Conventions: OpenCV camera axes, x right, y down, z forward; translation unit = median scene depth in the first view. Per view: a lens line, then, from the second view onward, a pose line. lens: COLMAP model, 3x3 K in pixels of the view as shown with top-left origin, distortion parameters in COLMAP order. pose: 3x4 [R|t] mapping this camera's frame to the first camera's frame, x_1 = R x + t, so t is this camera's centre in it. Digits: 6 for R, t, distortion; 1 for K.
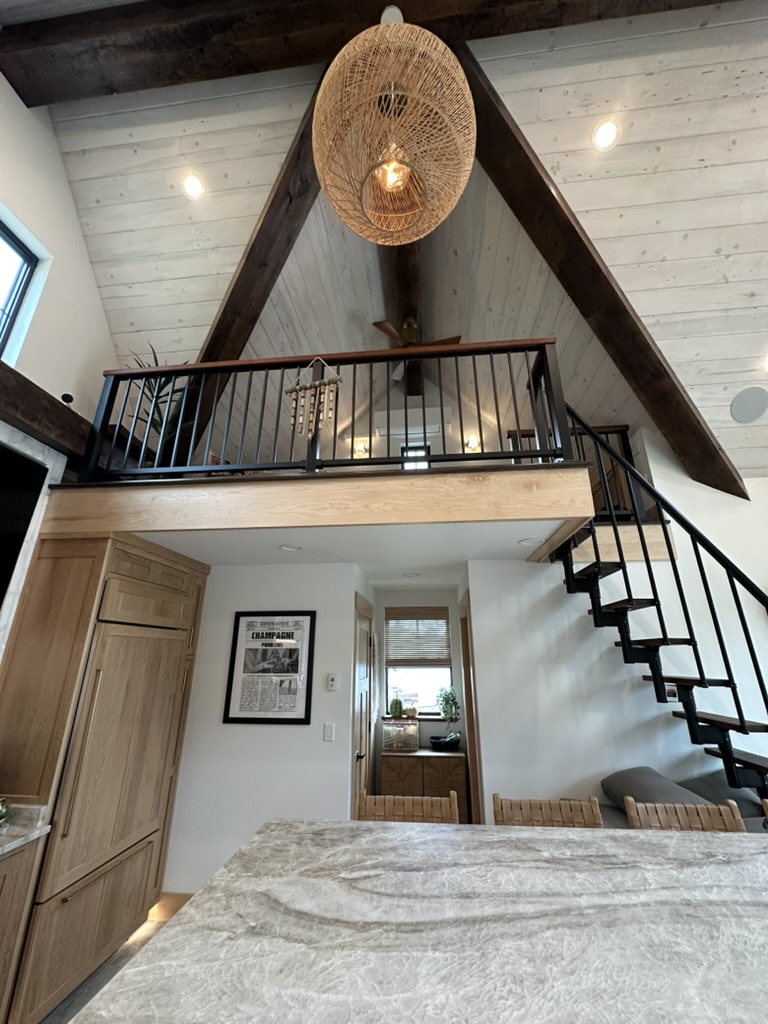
lens RADIAL K [[408.5, 0, 385.2], [0, 408.5, 512.2], [0, 0, 1]] dist [-0.005941, 0.001043]
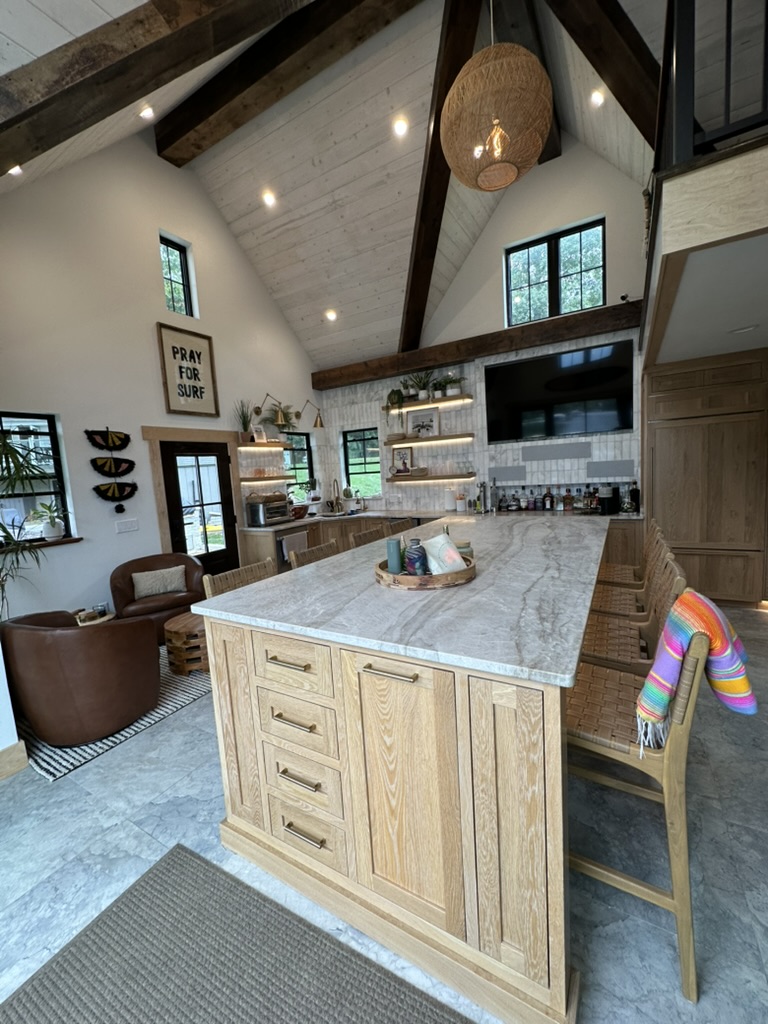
lens RADIAL K [[408.5, 0, 386.5], [0, 408.5, 513.1], [0, 0, 1]] dist [-0.005941, 0.001043]
pose [[-0.416275, 0.123165, -0.900858, 1.214292], [0.362394, 0.931160, -0.040149, 0.253550], [0.833898, -0.343179, -0.432253, 0.583508]]
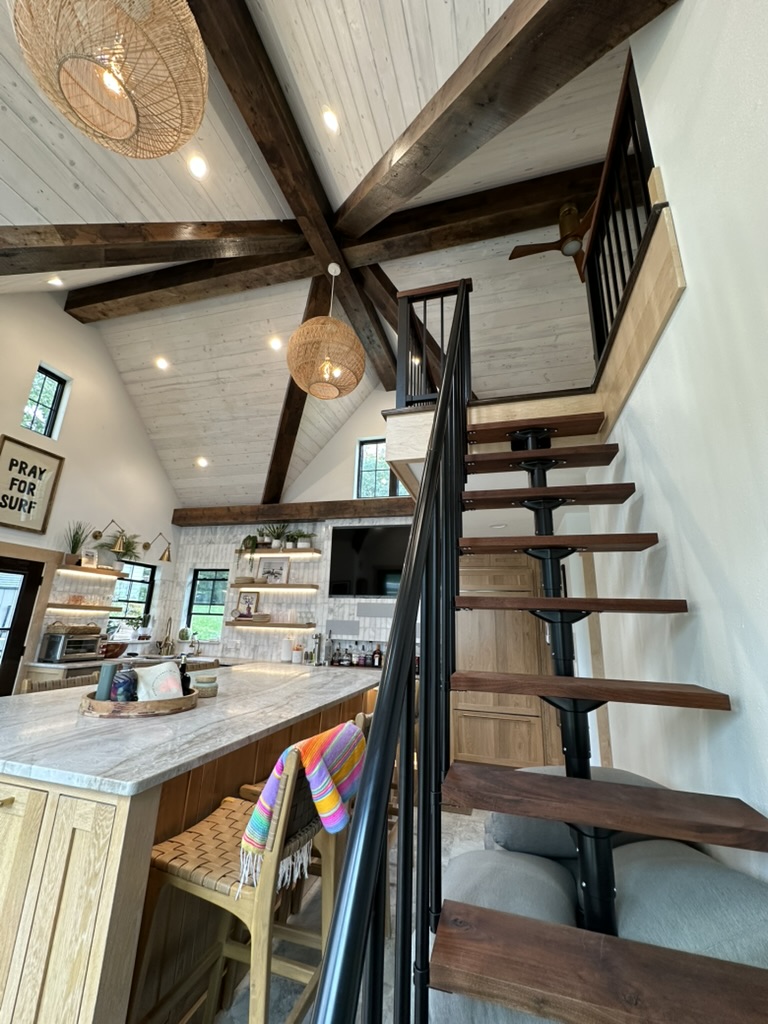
lens RADIAL K [[408.5, 0, 386.7], [0, 408.5, 513.5], [0, 0, 1]] dist [-0.005941, 0.001043]
pose [[-0.173090, -0.265210, -0.948527, 1.225275], [0.297208, 0.904104, -0.307024, 0.386491], [0.938993, -0.335052, -0.077669, 0.840651]]
